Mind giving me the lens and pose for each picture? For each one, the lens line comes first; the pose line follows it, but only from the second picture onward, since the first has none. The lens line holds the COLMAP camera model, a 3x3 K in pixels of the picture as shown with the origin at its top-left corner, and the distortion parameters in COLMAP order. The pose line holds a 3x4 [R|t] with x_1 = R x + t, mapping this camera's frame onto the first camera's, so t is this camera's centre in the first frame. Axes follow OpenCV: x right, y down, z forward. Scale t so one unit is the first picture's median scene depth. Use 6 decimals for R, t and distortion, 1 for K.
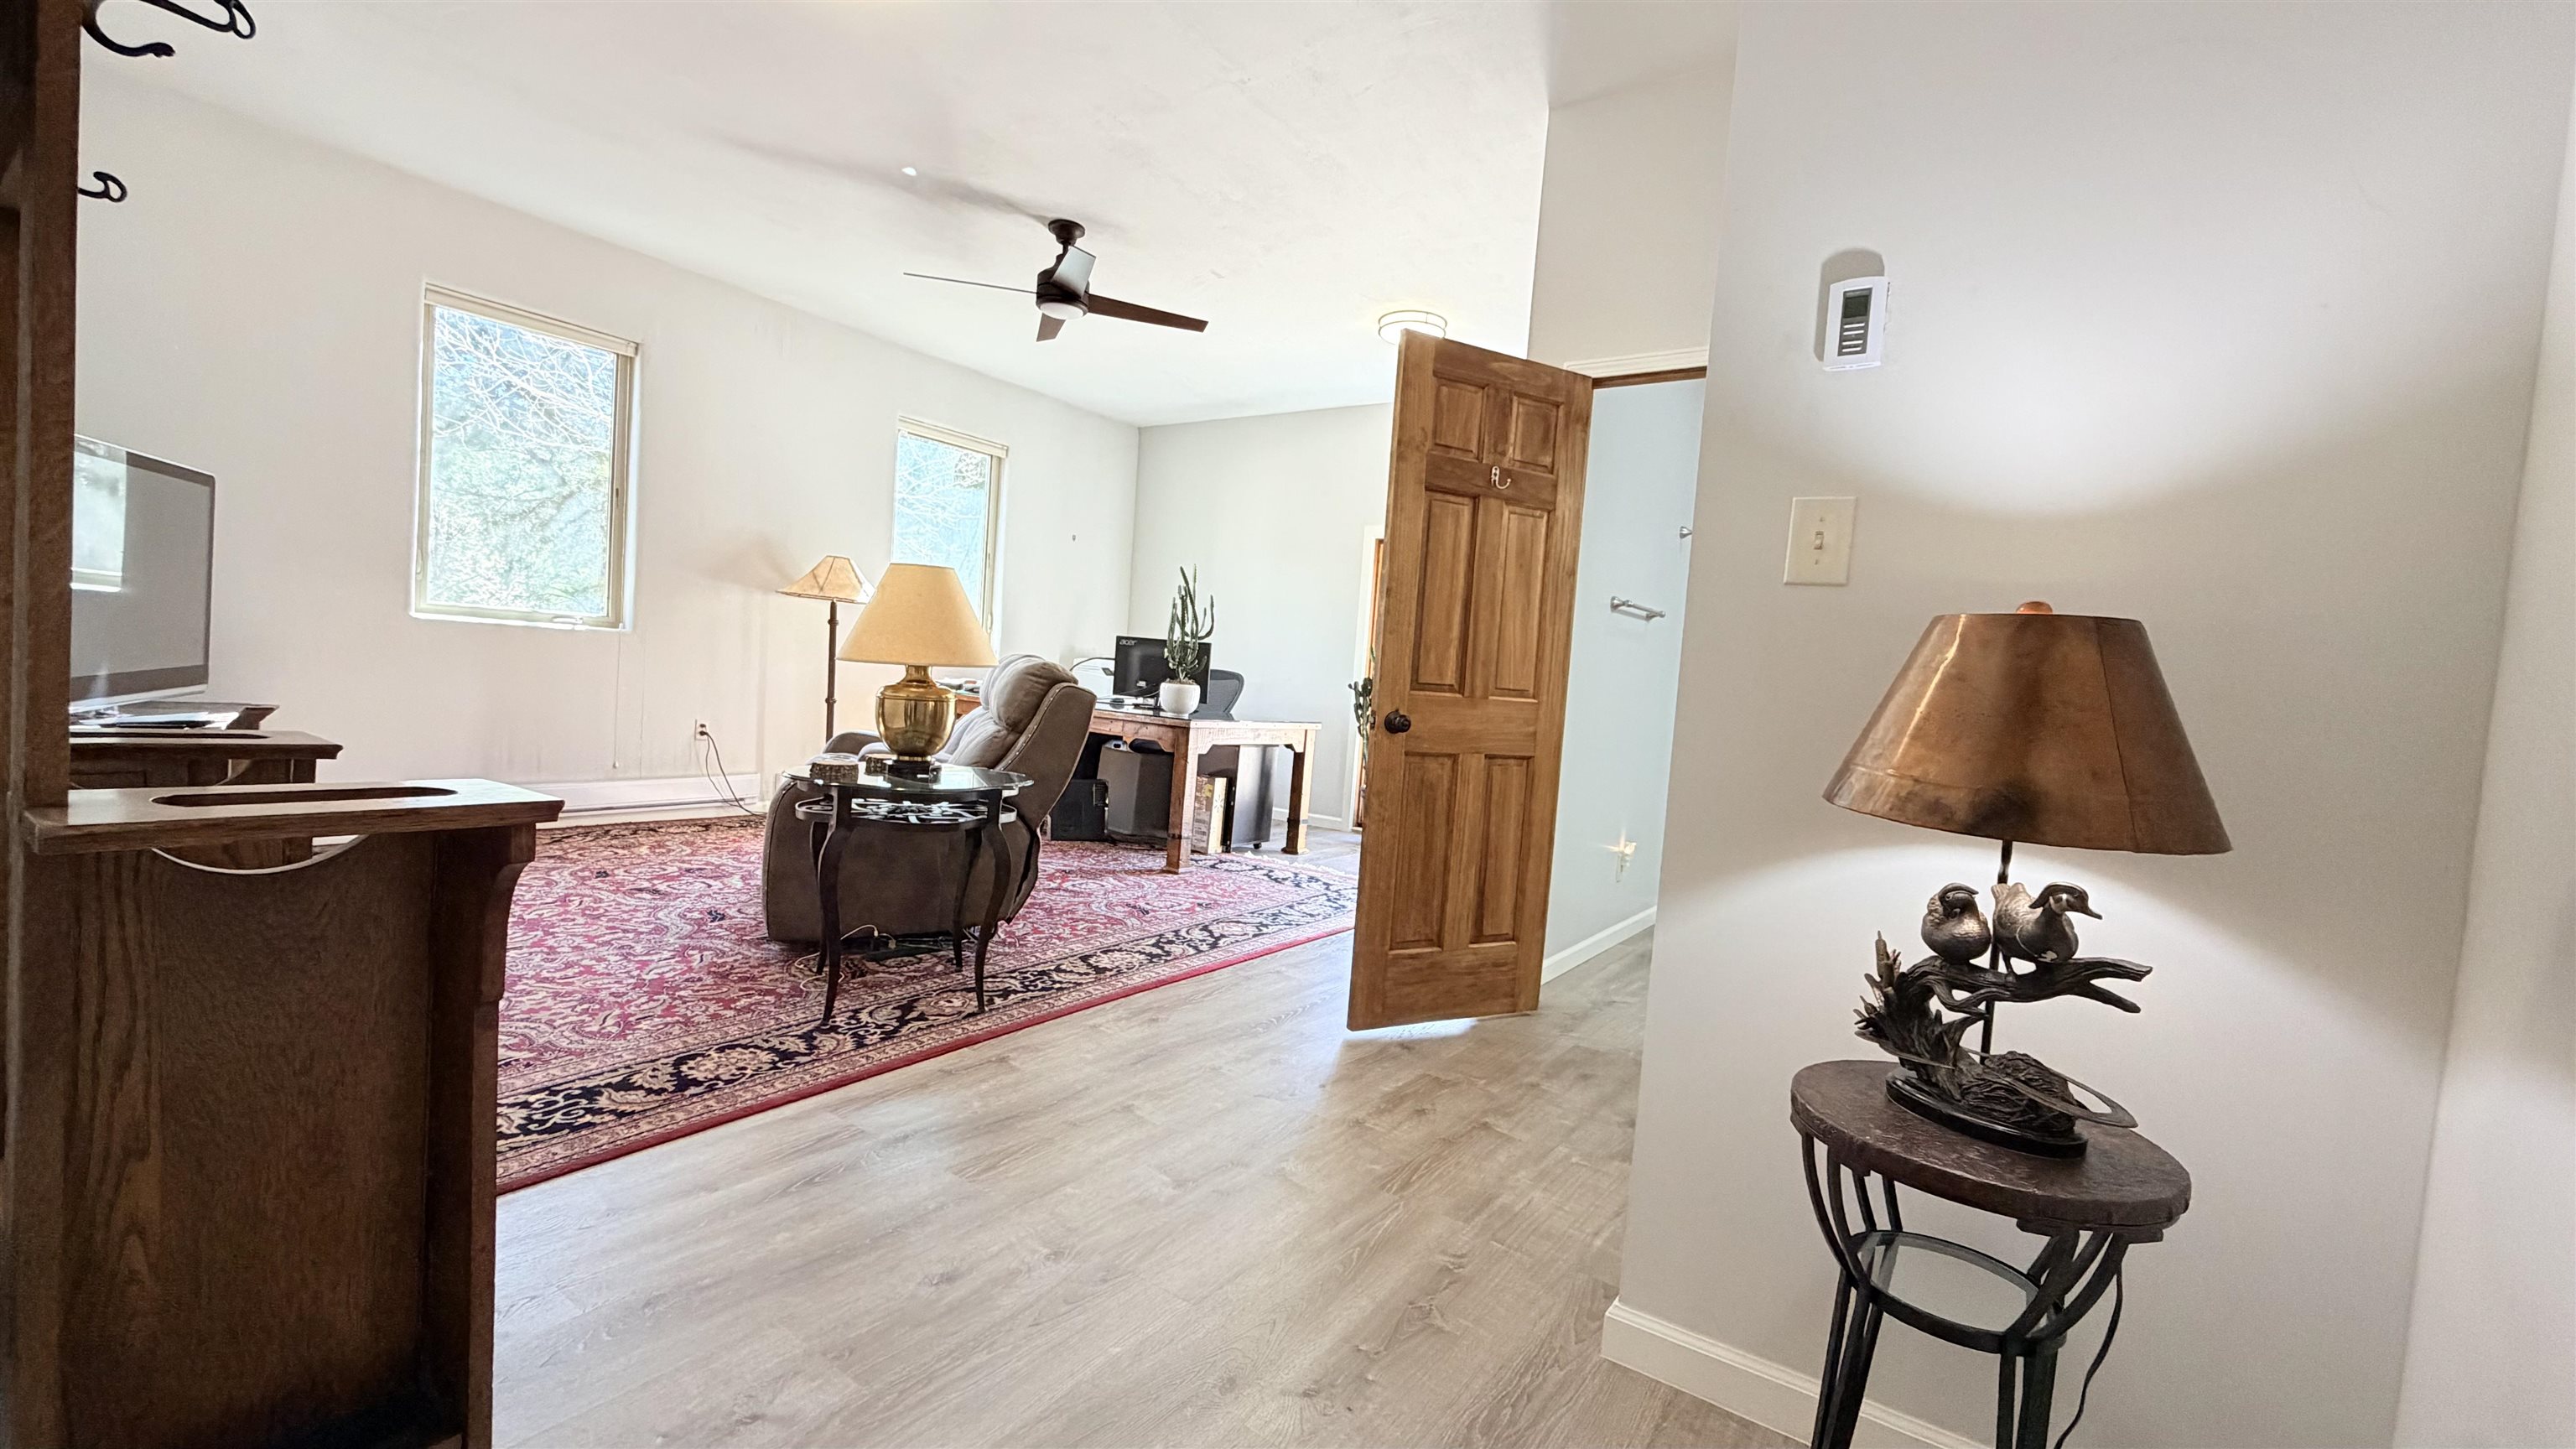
lens RADIAL K [[1026.8, 0, 1284.4], [0, 1026.8, 724.0], [0, 0, 1]] dist [0.000065, -0.000143]
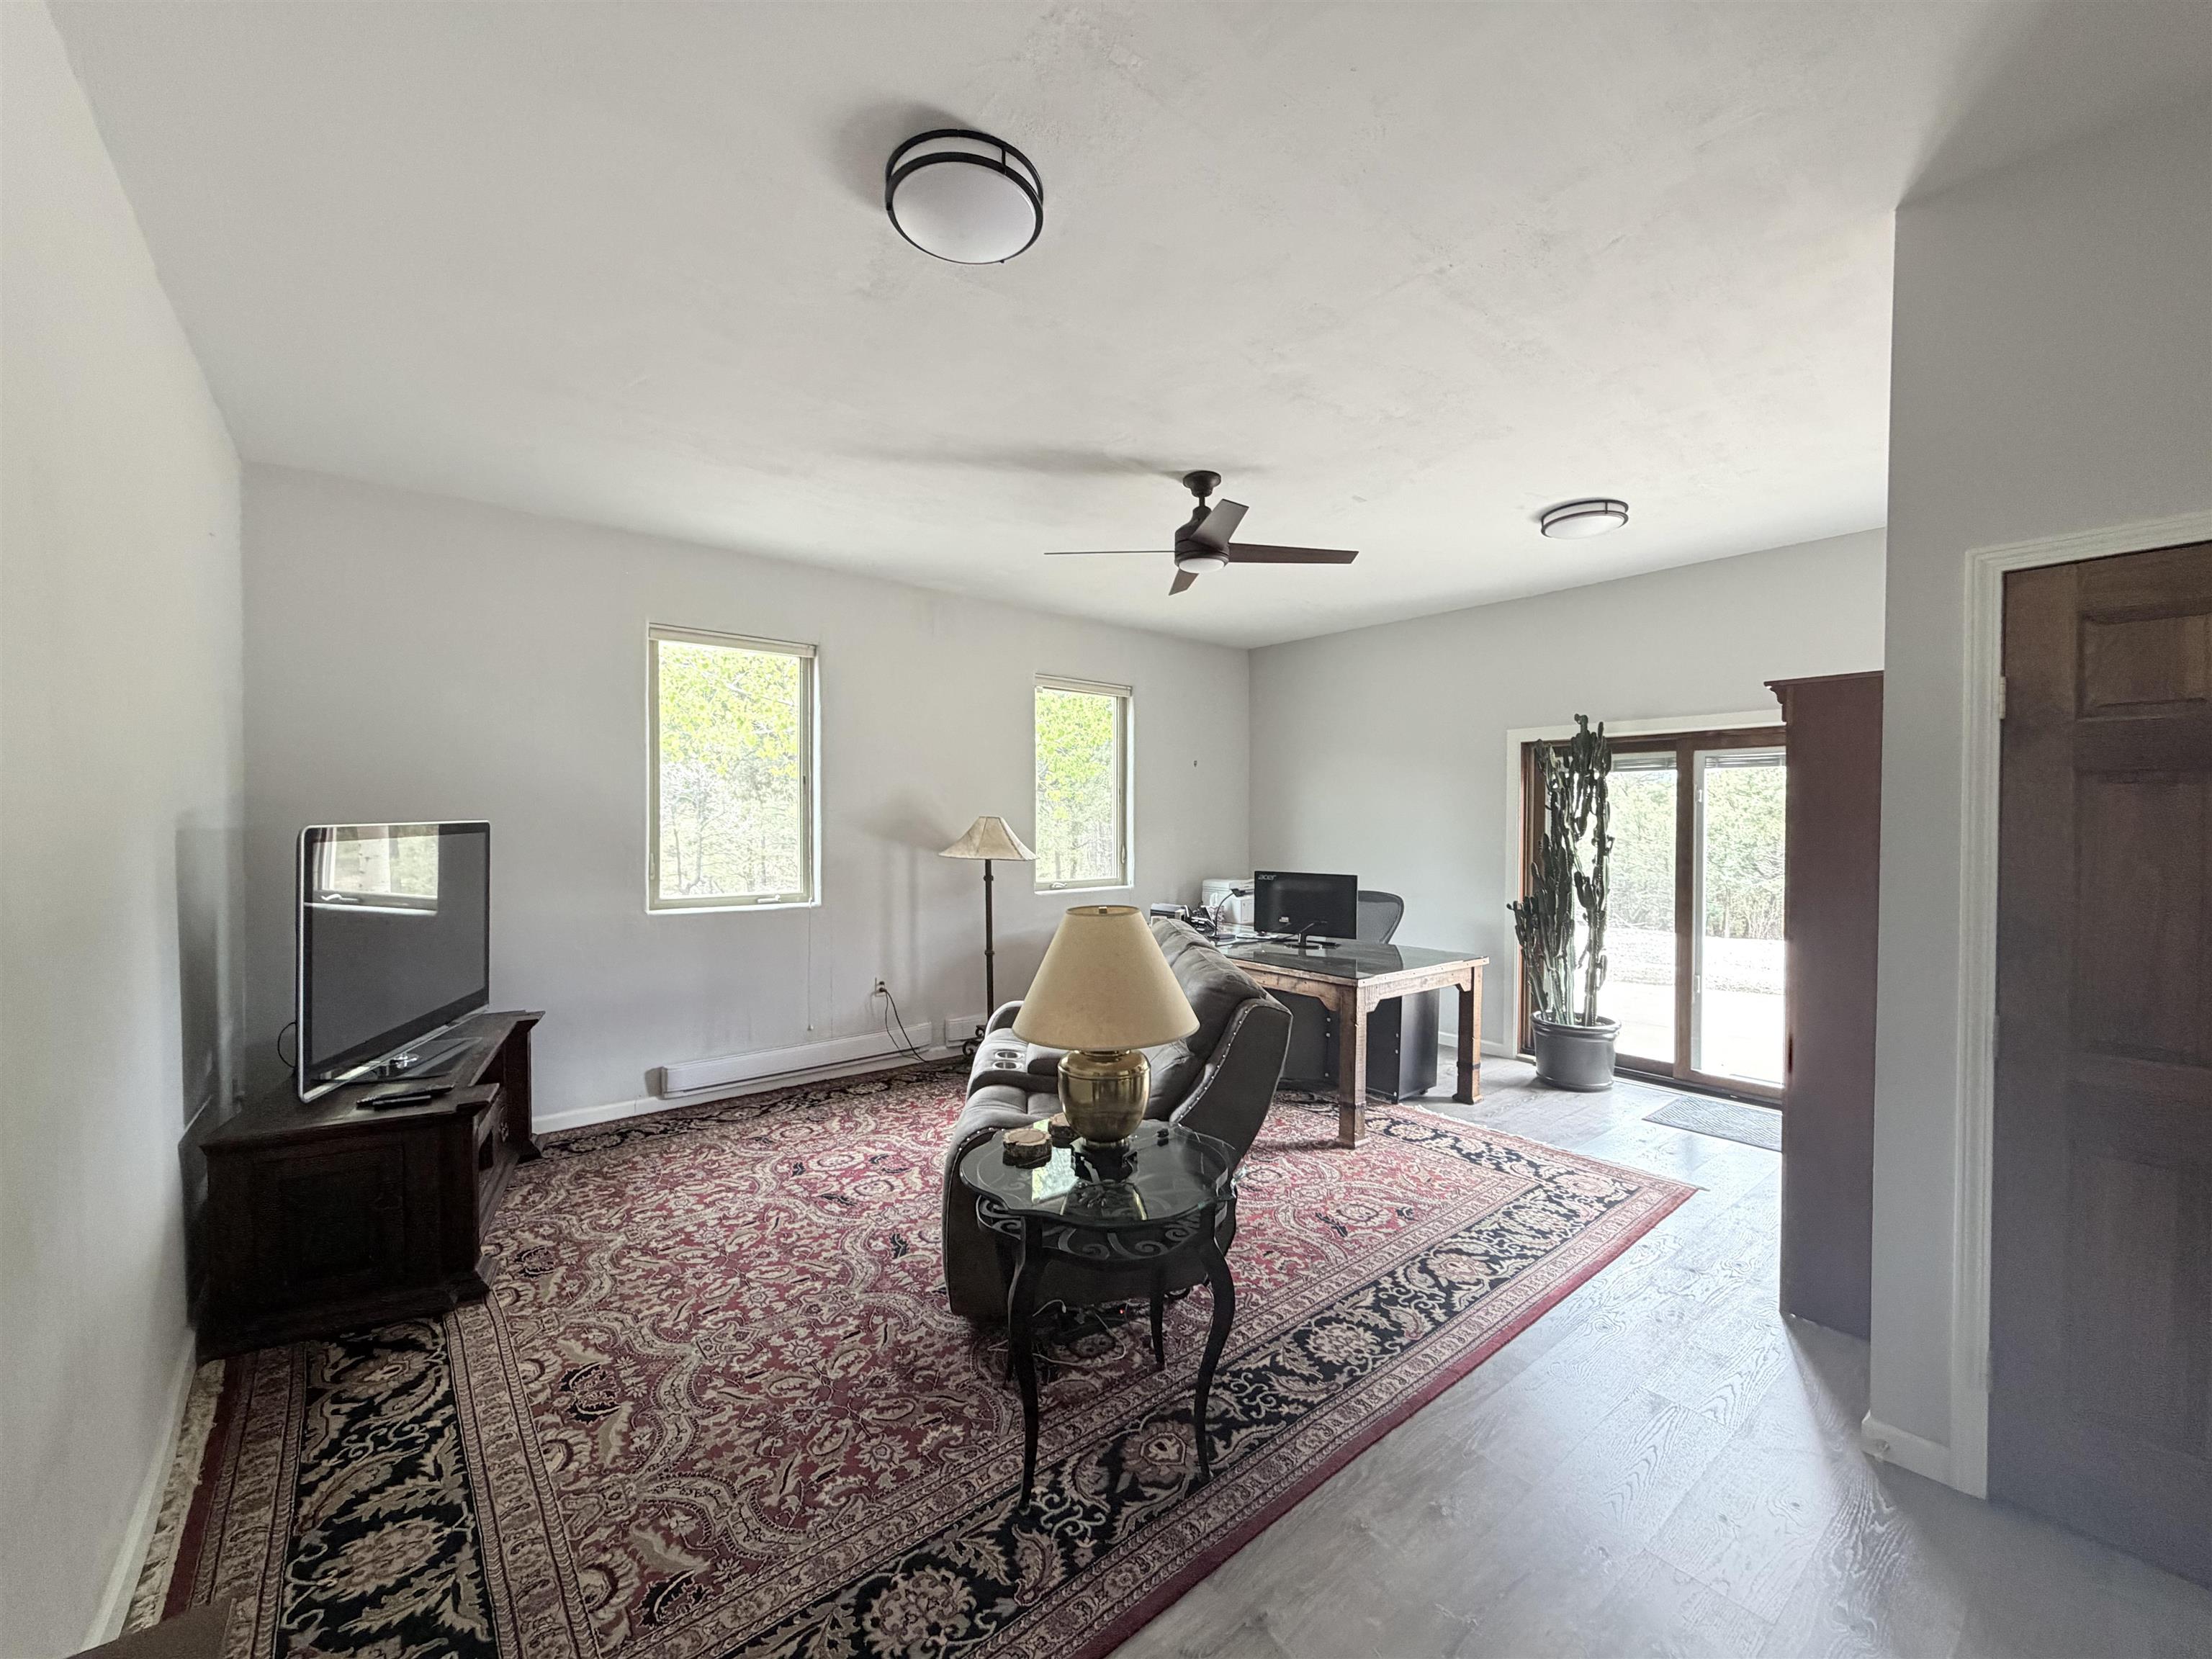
lens RADIAL K [[882.6, 0, 1102.9], [0, 882.6, 831.2], [0, 0, 1]] dist [0.000038, 0.000206]
pose [[0.961120, -0.065163, -0.268333, -0.118877], [0.052347, 0.997133, -0.054649, -0.136811], [0.271125, 0.038478, 0.961775, 0.234130]]
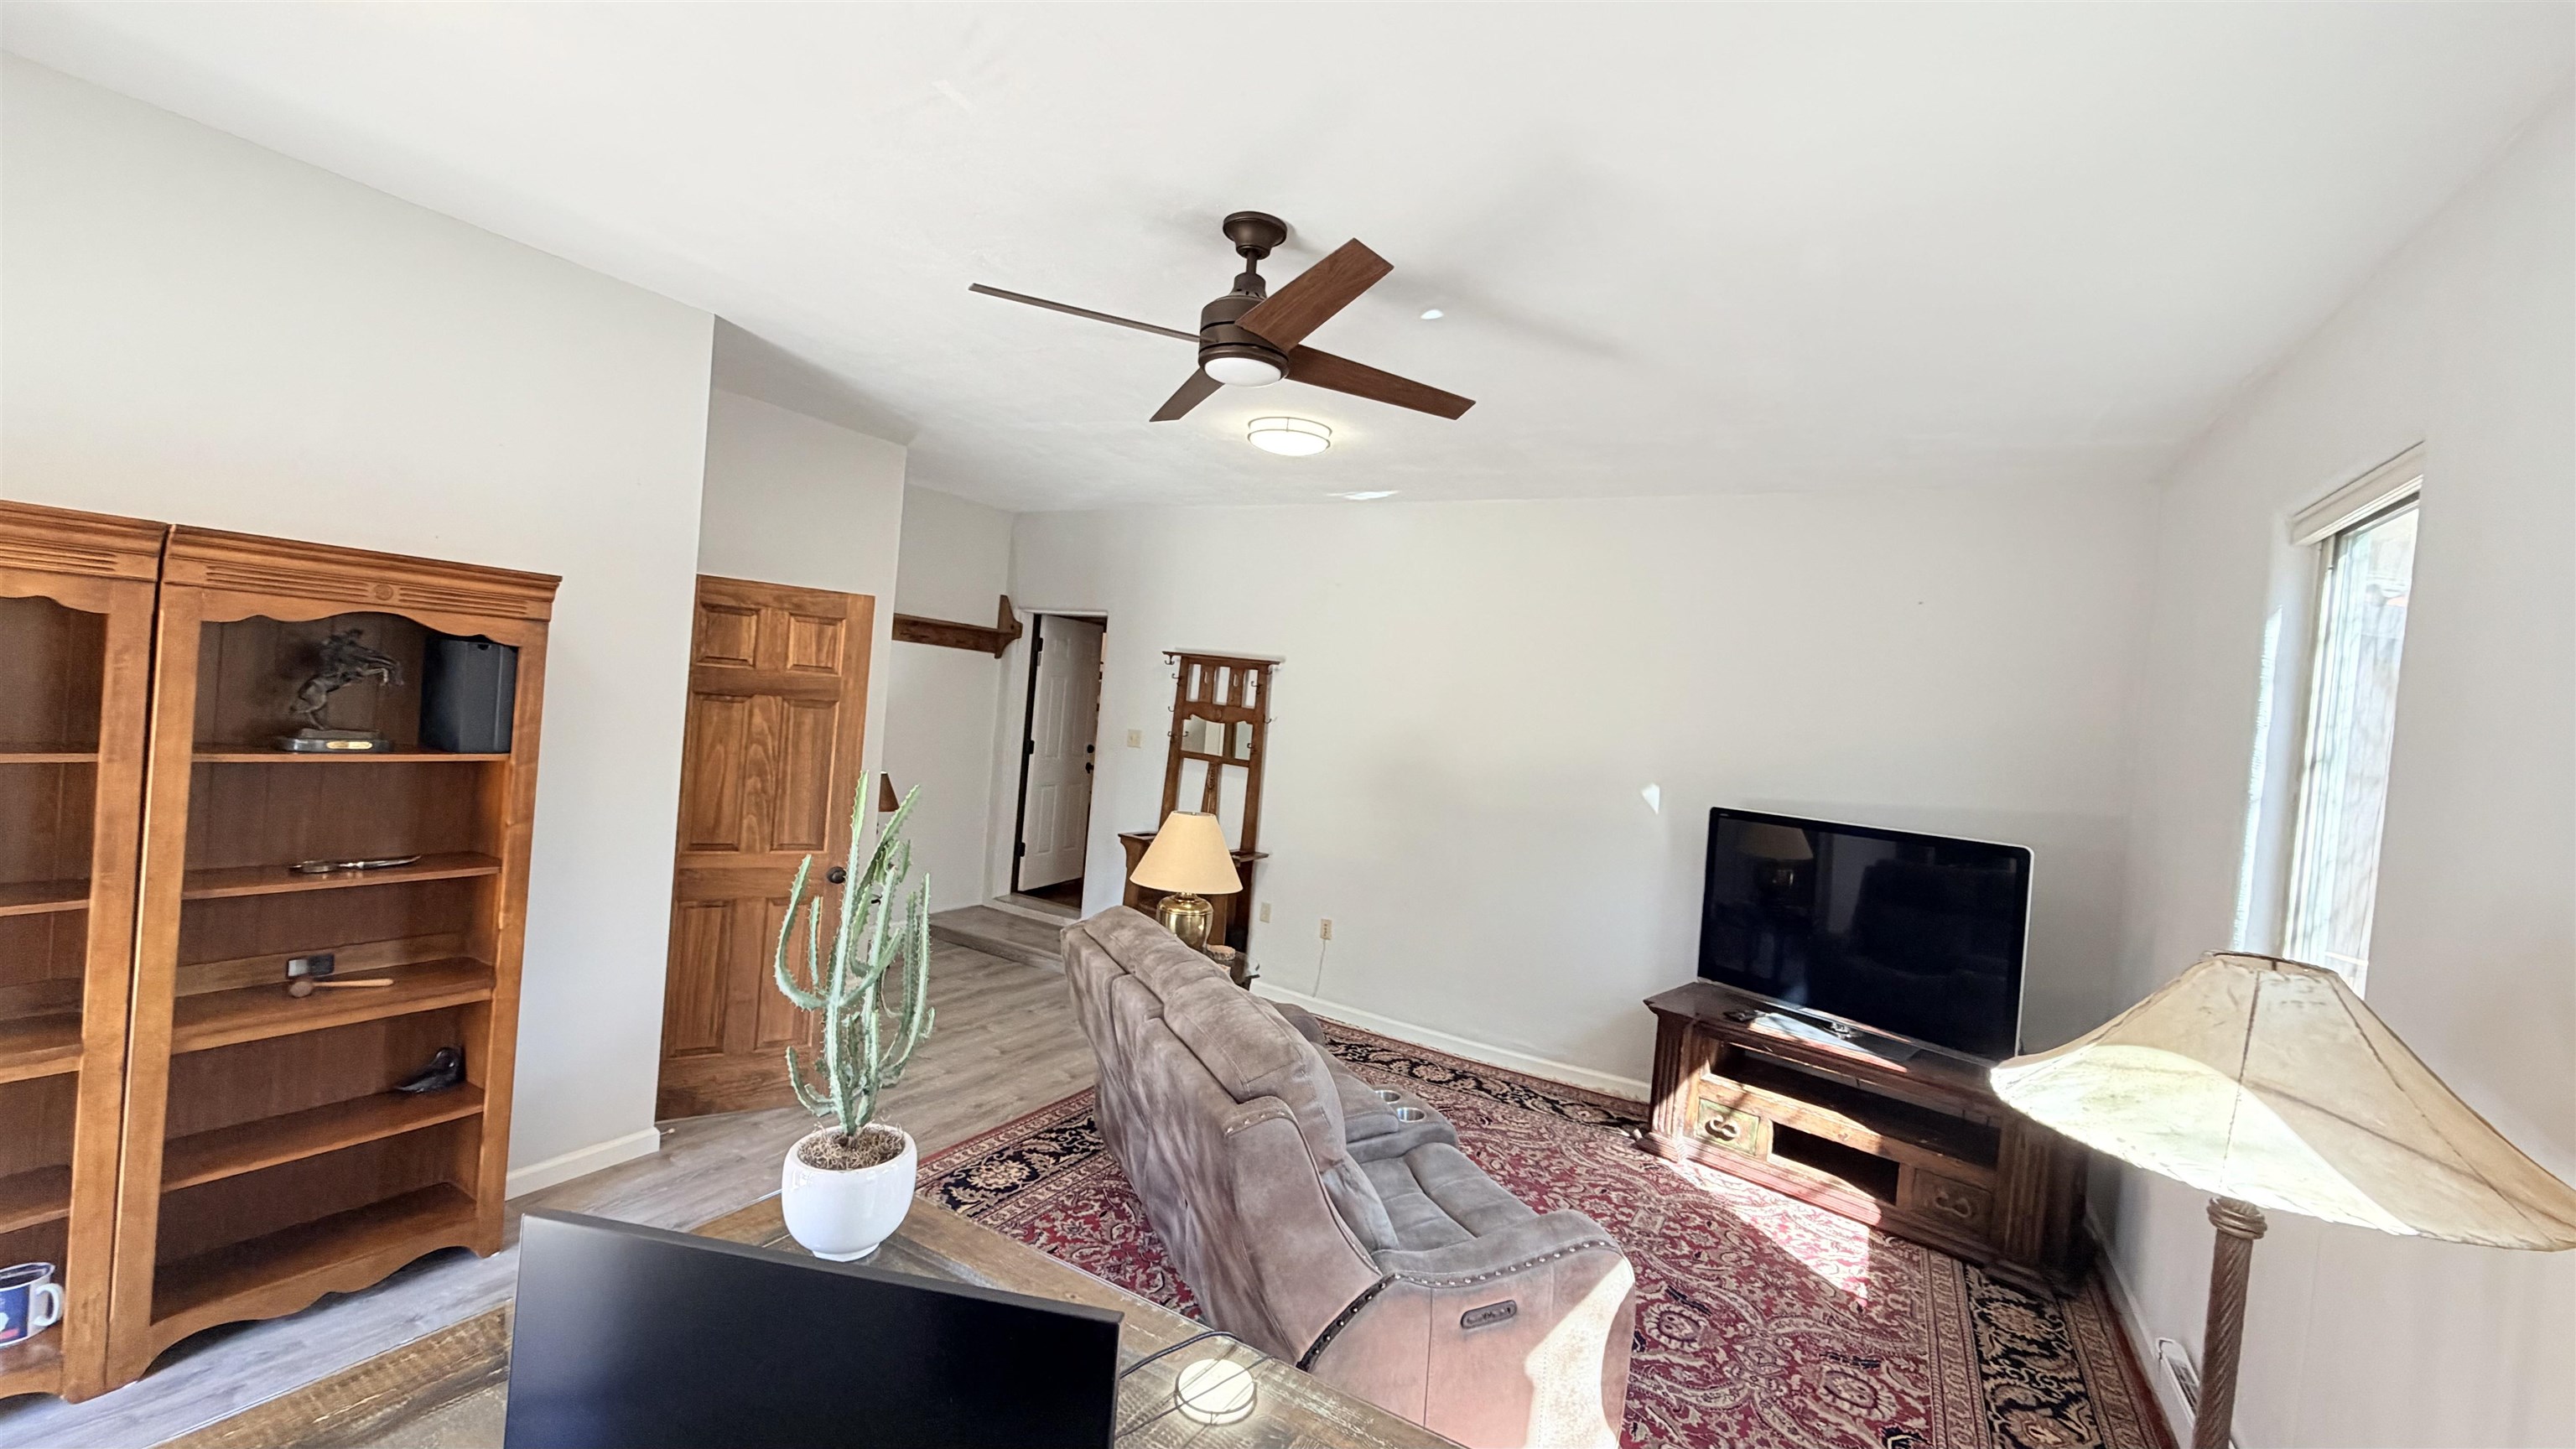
lens RADIAL K [[1024.2, 0, 1283.3], [0, 1024.2, 724.6], [0, 0, 1]] dist [0.001555, -0.000332]
pose [[-0.983737, -0.158355, -0.084763, -0.257381], [-0.163761, 0.984605, 0.061121, -0.289772], [0.073779, 0.074008, -0.994525, 1.828860]]
